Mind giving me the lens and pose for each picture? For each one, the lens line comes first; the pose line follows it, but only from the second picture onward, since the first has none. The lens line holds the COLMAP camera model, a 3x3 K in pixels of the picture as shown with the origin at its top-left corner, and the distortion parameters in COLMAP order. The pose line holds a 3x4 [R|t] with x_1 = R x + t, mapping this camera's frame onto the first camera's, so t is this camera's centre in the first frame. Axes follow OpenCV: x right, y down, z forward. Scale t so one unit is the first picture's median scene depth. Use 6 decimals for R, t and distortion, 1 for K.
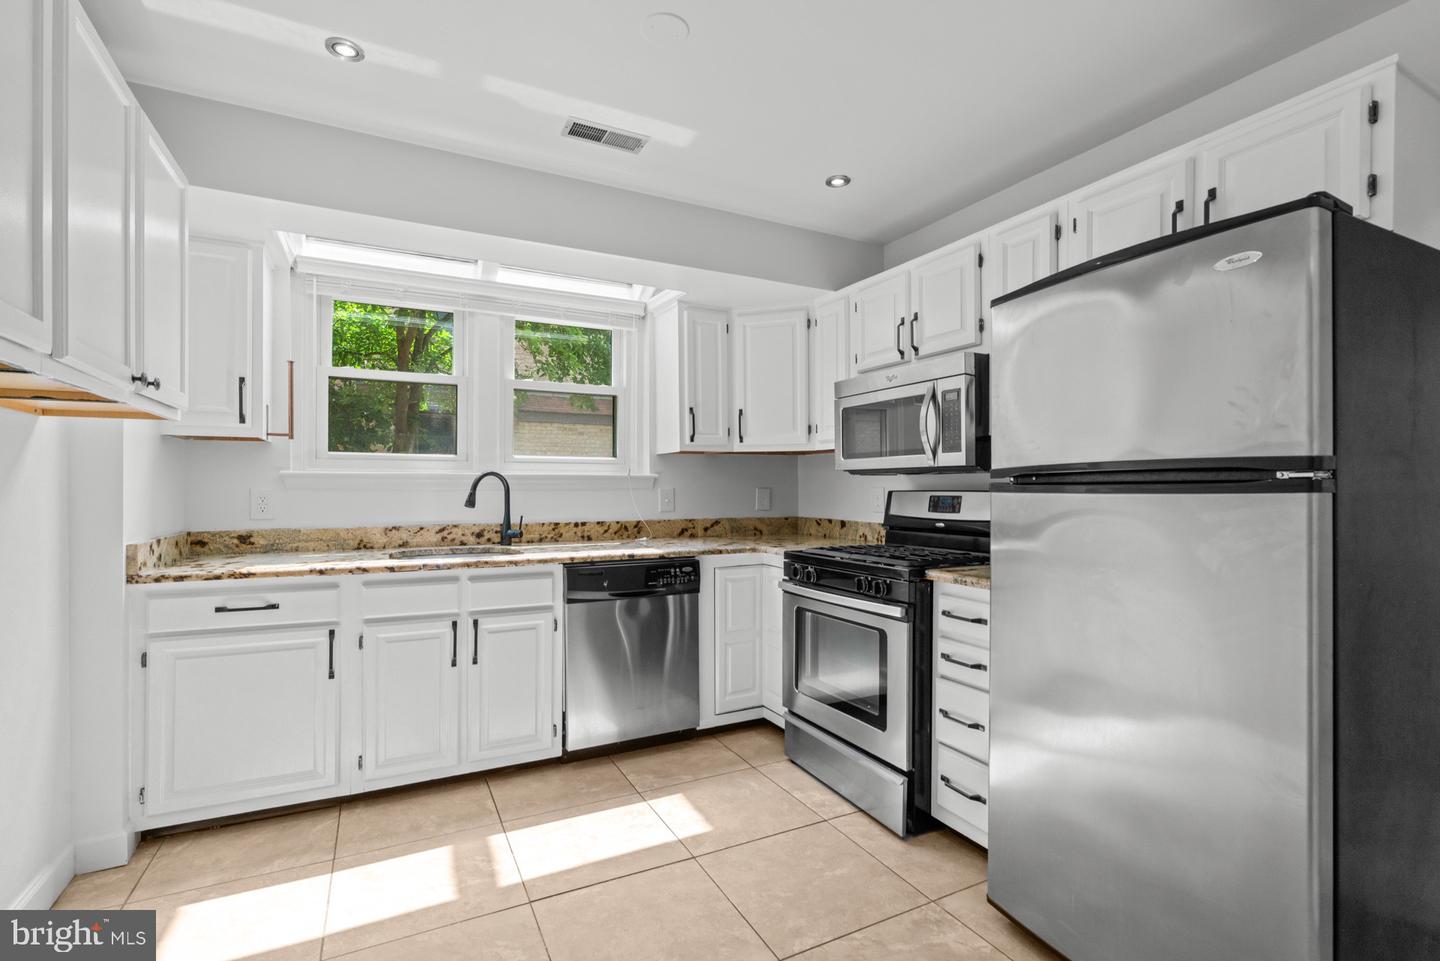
lens RADIAL K [[659.4, 0, 759.6], [0, 659.4, 488.6], [0, 0, 1]] dist [-0.006234, 0.001017]
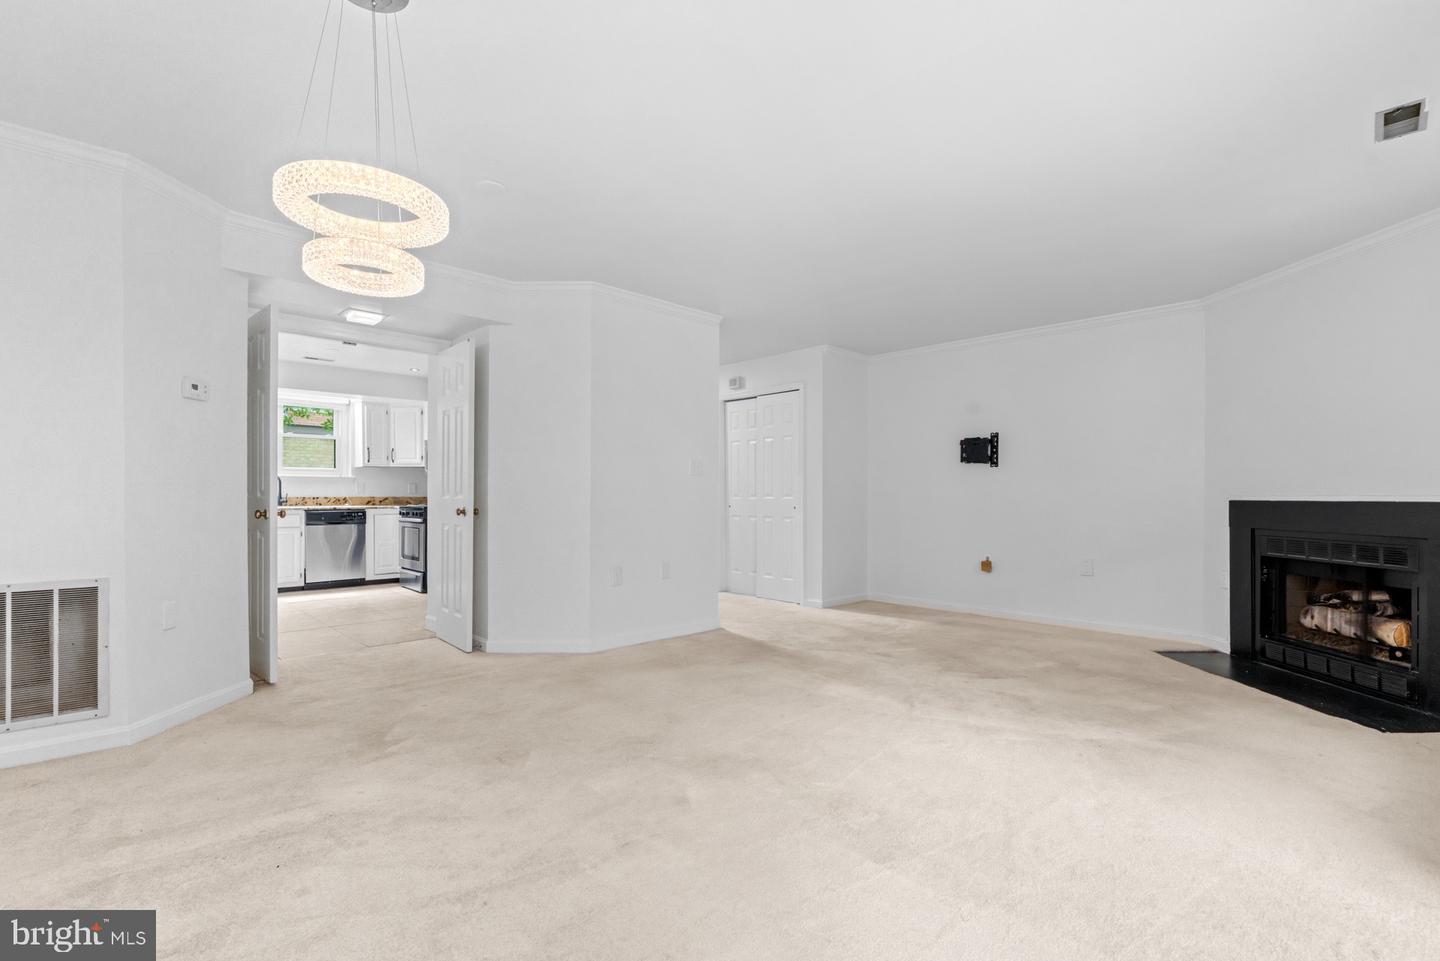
lens RADIAL K [[662.7, 0, 716.2], [0, 662.7, 494.3], [0, 0, 1]] dist [-0.014189, 0.000197]
pose [[0.973981, 0.002340, 0.226619, 0.672980], [-0.001823, 0.999995, -0.002489, 0.054297], [-0.226624, 0.002011, 0.973980, -1.841502]]
